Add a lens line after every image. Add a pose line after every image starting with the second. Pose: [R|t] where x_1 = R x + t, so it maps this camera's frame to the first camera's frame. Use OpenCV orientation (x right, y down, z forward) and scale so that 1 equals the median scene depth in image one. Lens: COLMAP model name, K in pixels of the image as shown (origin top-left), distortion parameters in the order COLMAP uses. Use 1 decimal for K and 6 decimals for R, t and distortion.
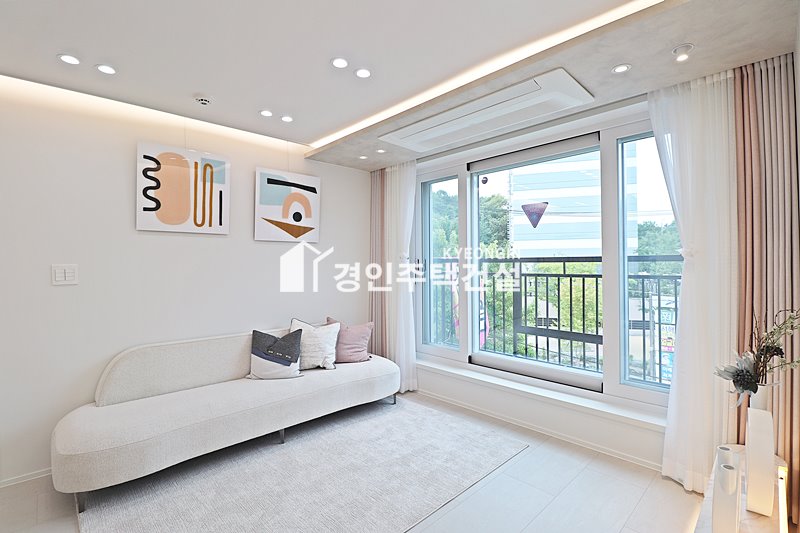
lens RADIAL K [[369.8, 0, 398.7], [0, 369.8, 257.3], [0, 0, 1]] dist [-0.016496, 0.000548]
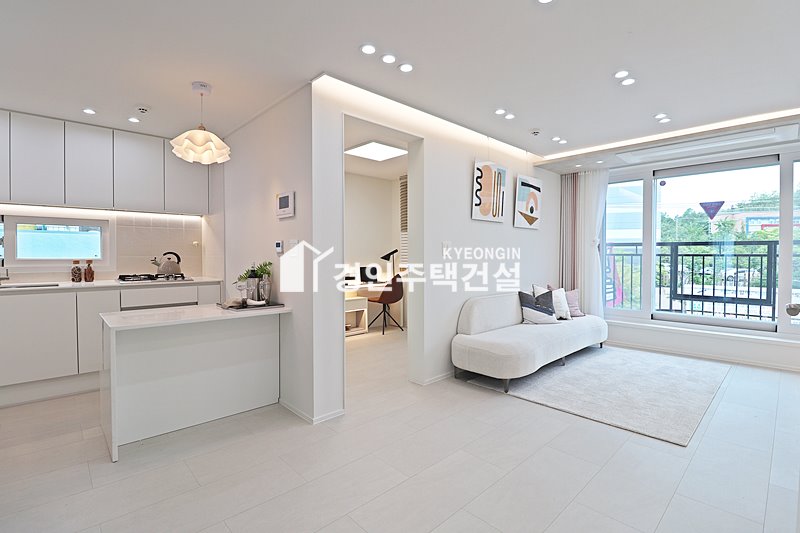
lens RADIAL K [[369.8, 0, 409.6], [0, 369.8, 255.6], [0, 0, 1]] dist [-0.016496, 0.000548]
pose [[0.999934, 0.009237, -0.006772, -0.836565], [-0.009022, 0.999477, 0.031061, 0.023482], [0.007055, -0.030998, 0.999495, -0.420531]]
